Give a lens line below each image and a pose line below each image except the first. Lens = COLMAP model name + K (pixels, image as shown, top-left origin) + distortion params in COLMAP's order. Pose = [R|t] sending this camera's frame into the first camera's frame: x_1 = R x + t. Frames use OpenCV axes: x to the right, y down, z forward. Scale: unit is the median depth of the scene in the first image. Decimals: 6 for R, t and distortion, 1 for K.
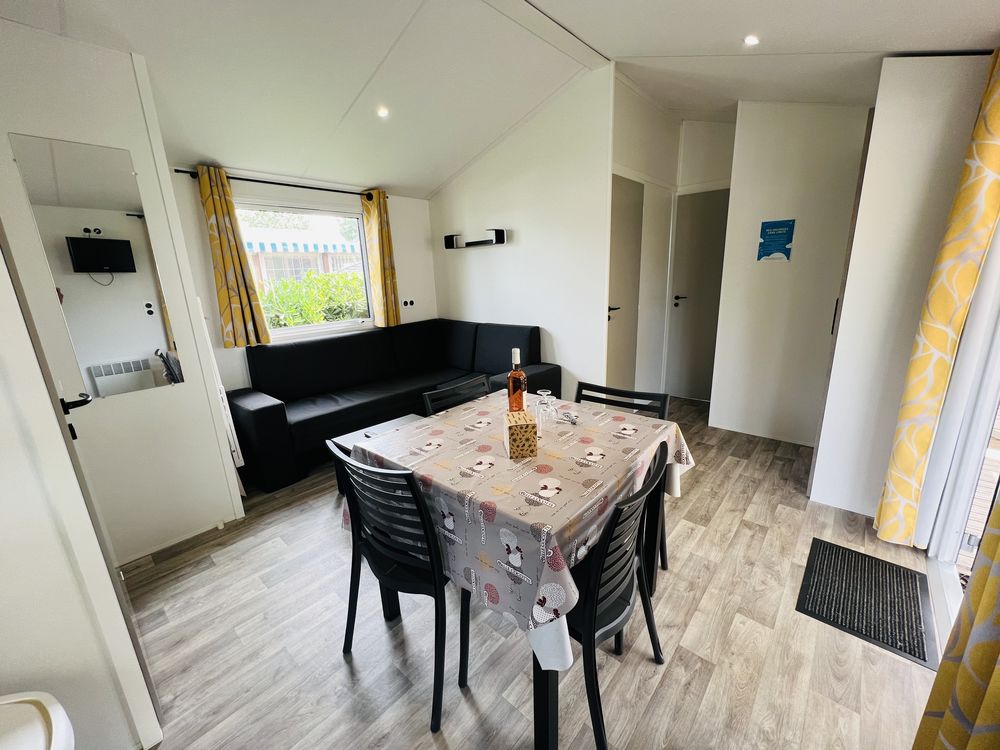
lens RADIAL K [[399.4, 0, 502.7], [0, 399.4, 378.7], [0, 0, 1]] dist [0.000909, 0.000212]
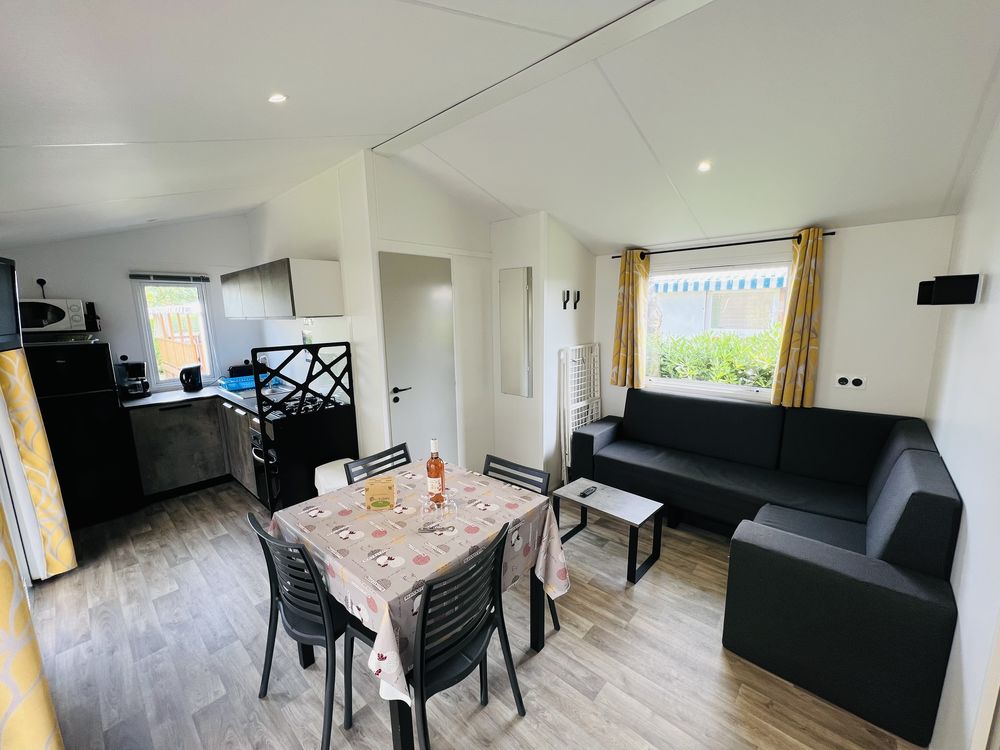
lens RADIAL K [[399.4, 0, 502.7], [0, 399.4, 378.7], [0, 0, 1]] dist [0.000909, 0.000212]
pose [[-0.001960, 0.206129, -0.978523, 0.653395], [-0.235519, 0.950903, 0.200782, -0.301889], [0.971868, 0.230854, 0.046683, 0.645359]]
